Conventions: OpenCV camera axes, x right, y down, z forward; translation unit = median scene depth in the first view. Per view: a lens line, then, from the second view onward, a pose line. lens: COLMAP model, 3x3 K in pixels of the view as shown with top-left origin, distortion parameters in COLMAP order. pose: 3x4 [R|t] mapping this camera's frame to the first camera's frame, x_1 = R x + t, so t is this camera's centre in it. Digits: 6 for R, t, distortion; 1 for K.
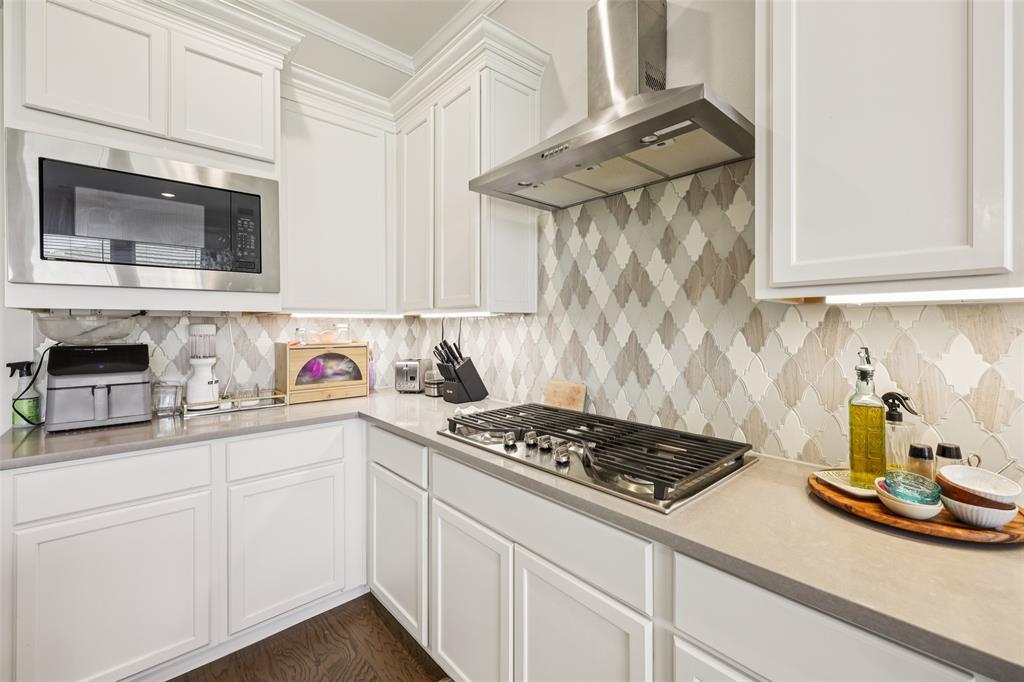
lens RADIAL K [[428.8, 0, 514.5], [0, 428.8, 322.7], [0, 0, 1]] dist [0.001365, 0.000299]
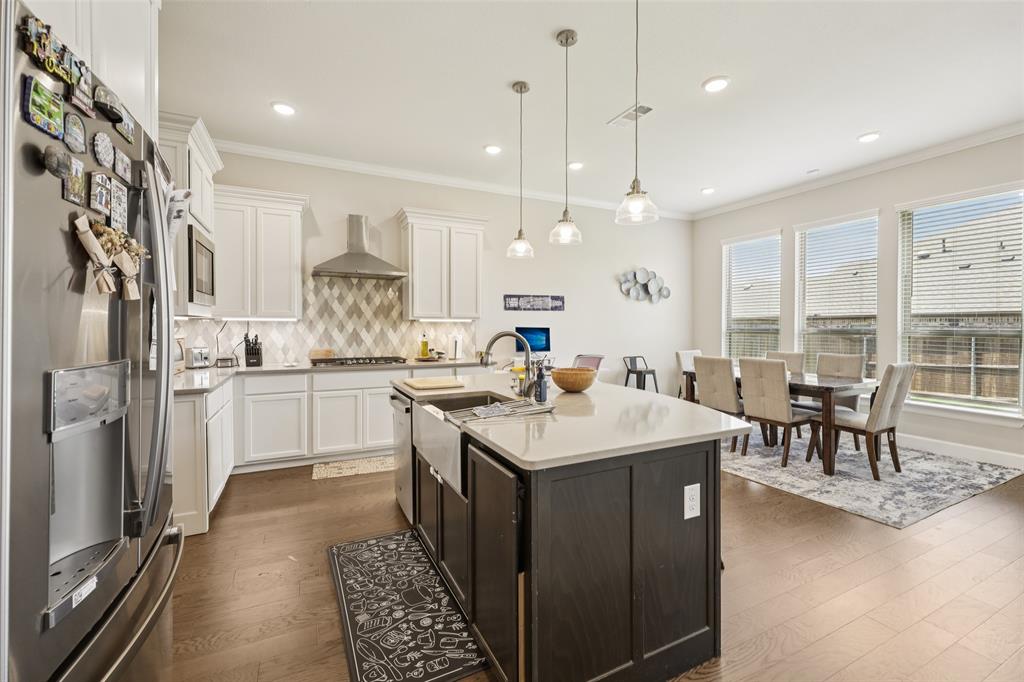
lens RADIAL K [[428.8, 0, 514.5], [0, 428.8, 322.7], [0, 0, 1]] dist [0.001365, 0.000299]
pose [[0.266089, 0.007557, 0.963919, -1.952722], [-0.009355, 0.999942, -0.005257, -0.006295], [-0.963903, -0.007619, 0.266144, -0.698892]]
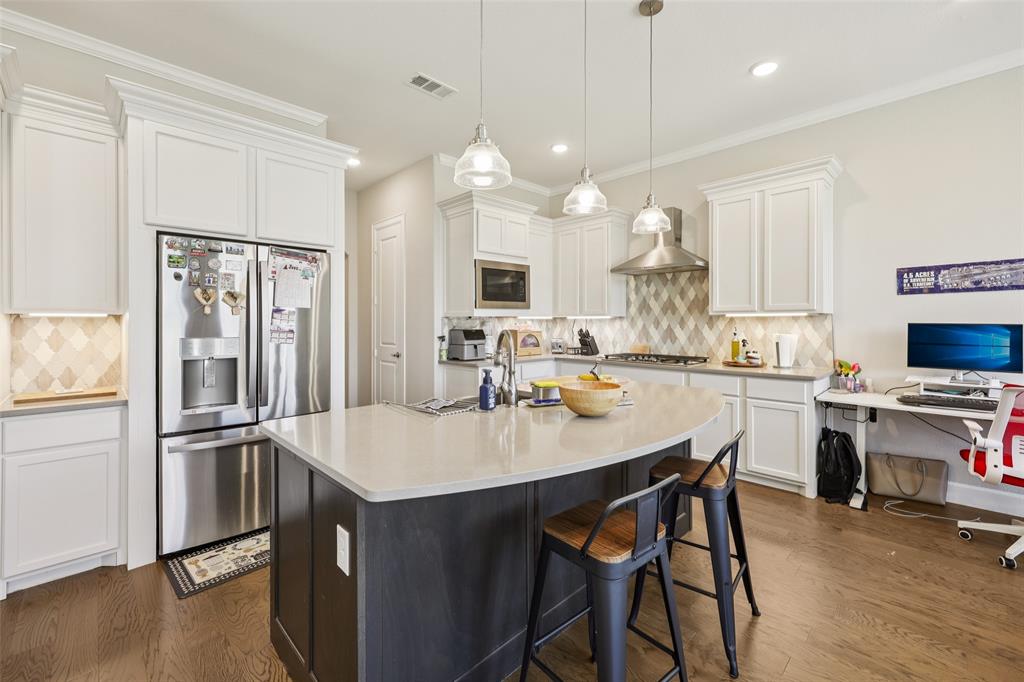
lens RADIAL K [[428.8, 0, 514.5], [0, 428.8, 322.7], [0, 0, 1]] dist [0.001365, 0.000299]
pose [[0.999263, -0.002102, 0.038325, -0.737250], [0.001805, 0.999968, 0.007784, -0.010364], [-0.038340, -0.007709, 0.999235, -1.541543]]
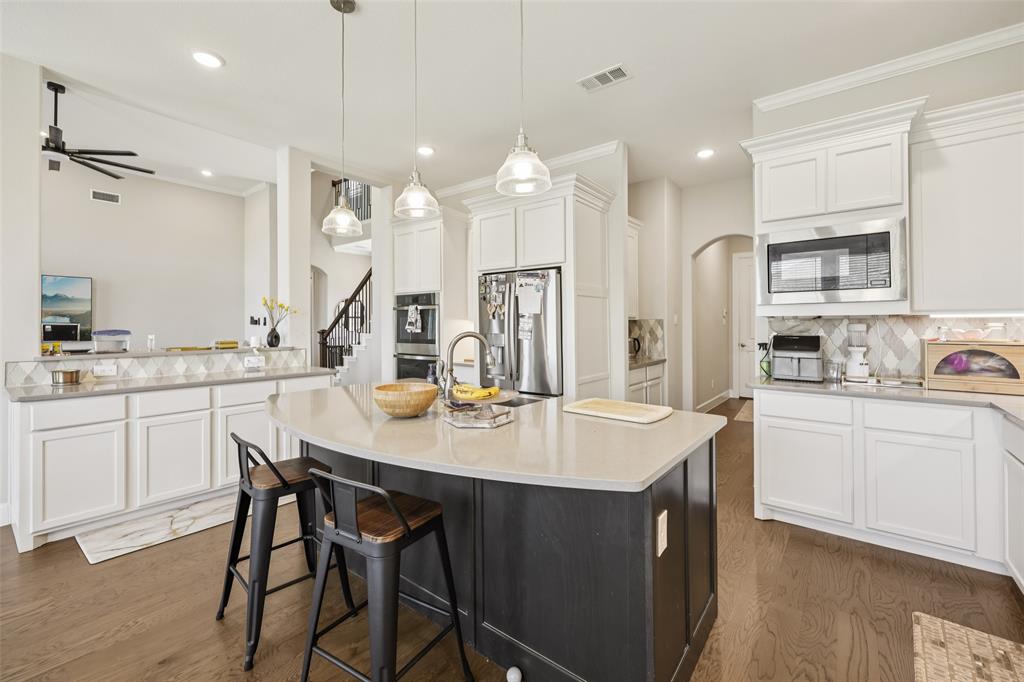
lens RADIAL K [[428.8, 0, 514.5], [0, 428.8, 322.7], [0, 0, 1]] dist [0.001365, 0.000299]
pose [[0.172620, -0.004247, -0.984979, 0.562239], [0.006396, 0.999974, -0.003191, -0.003320], [0.984968, -0.005749, 0.172643, -0.439435]]
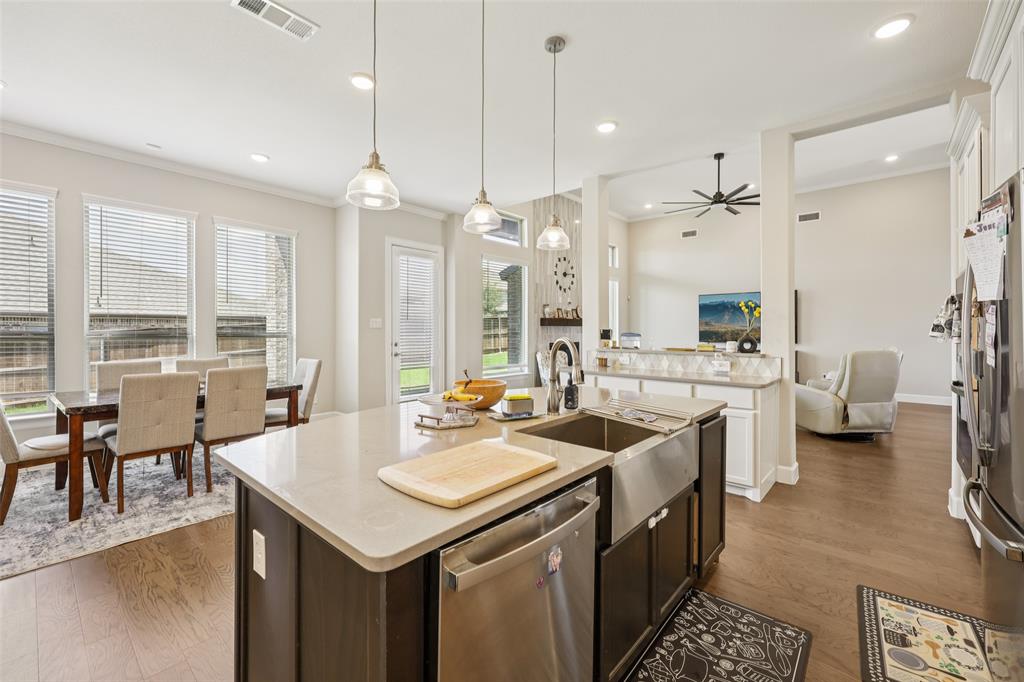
lens RADIAL K [[426.2, 0, 515.0], [0, 426.2, 339.3], [0, 0, 1]] dist [0.001718, 0.000175]
pose [[-0.992774, 0.000395, -0.120001, -0.466627], [-0.001419, 0.999886, 0.015028, 0.009056], [0.119994, 0.015090, -0.992660, 0.670790]]
